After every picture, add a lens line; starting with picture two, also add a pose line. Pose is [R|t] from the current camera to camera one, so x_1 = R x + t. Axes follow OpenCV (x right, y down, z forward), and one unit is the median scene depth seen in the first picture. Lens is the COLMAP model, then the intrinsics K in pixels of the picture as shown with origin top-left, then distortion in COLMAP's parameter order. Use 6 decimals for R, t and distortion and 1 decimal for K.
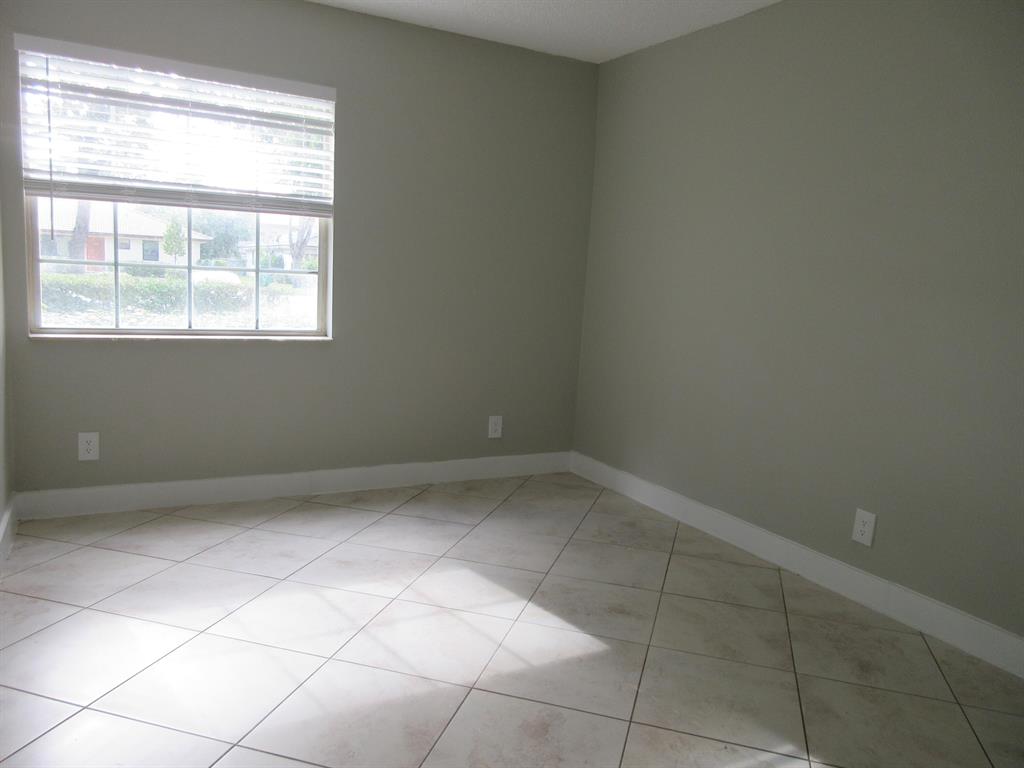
lens RADIAL K [[765.3, 0, 512.0], [0, 765.3, 384.0], [0, 0, 1]] dist [-0.000640, -0.002187]
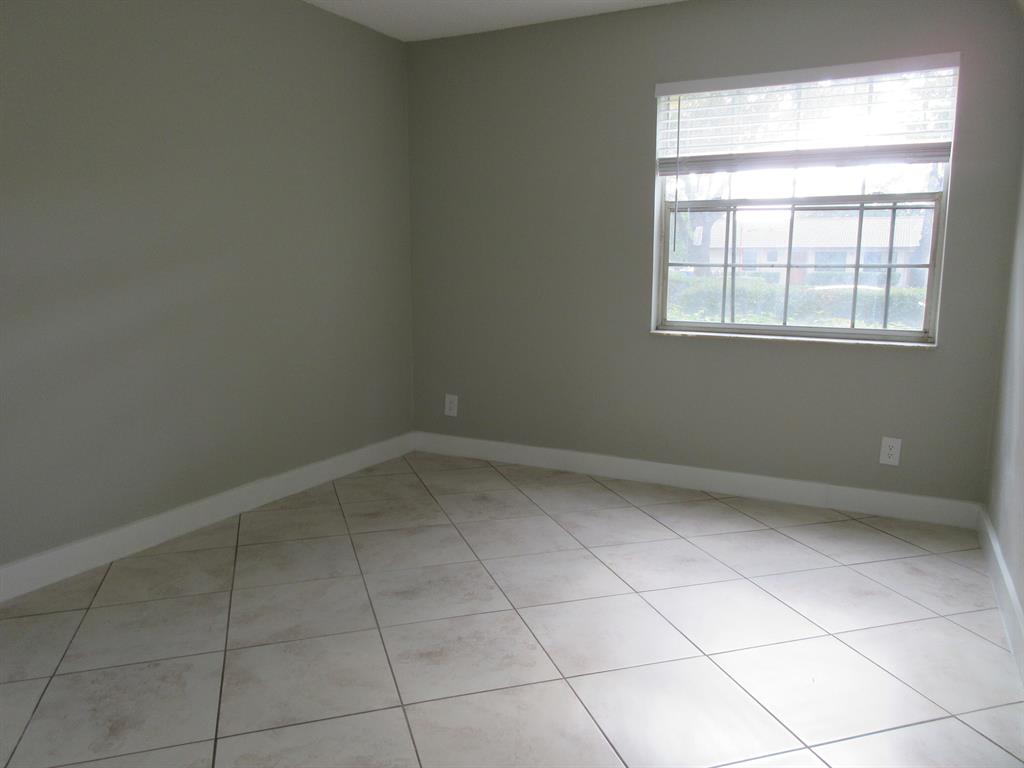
lens RADIAL K [[765.3, 0, 512.0], [0, 765.3, 384.0], [0, 0, 1]] dist [-0.000640, -0.002187]
pose [[0.554127, 0.077390, -0.828827, 0.272860], [-0.086886, 0.995608, 0.034873, -0.004870], [0.827885, 0.052690, 0.558417, 0.152644]]
